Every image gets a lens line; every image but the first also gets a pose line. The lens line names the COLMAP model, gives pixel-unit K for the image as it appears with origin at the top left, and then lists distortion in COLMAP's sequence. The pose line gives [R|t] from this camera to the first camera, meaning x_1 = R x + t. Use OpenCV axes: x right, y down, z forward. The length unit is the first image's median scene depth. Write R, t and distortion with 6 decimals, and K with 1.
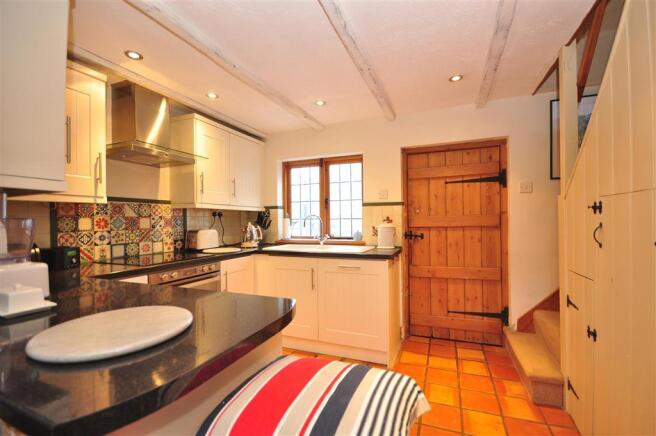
lens RADIAL K [[284.8, 0, 332.2], [0, 284.8, 219.3], [0, 0, 1]] dist [-0.001677, -0.000112]
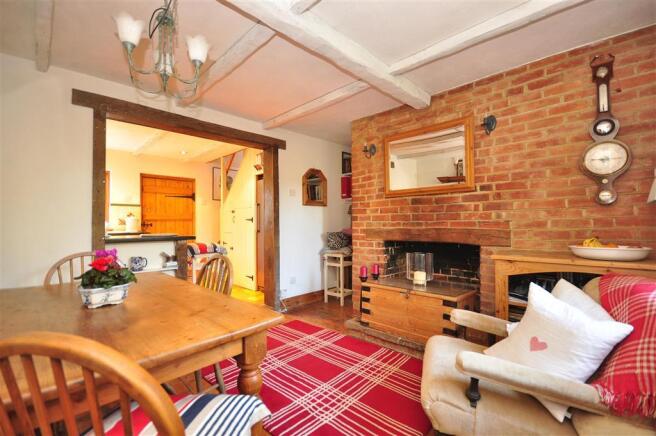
lens RADIAL K [[284.8, 0, 330.2], [0, 284.8, 219.7], [0, 0, 1]] dist [-0.001677, -0.000112]
pose [[0.379877, 0.018682, 0.924848, -0.907245], [-0.001996, 0.999810, -0.019376, 0.060084], [-0.925035, 0.005514, 0.379843, -0.701403]]
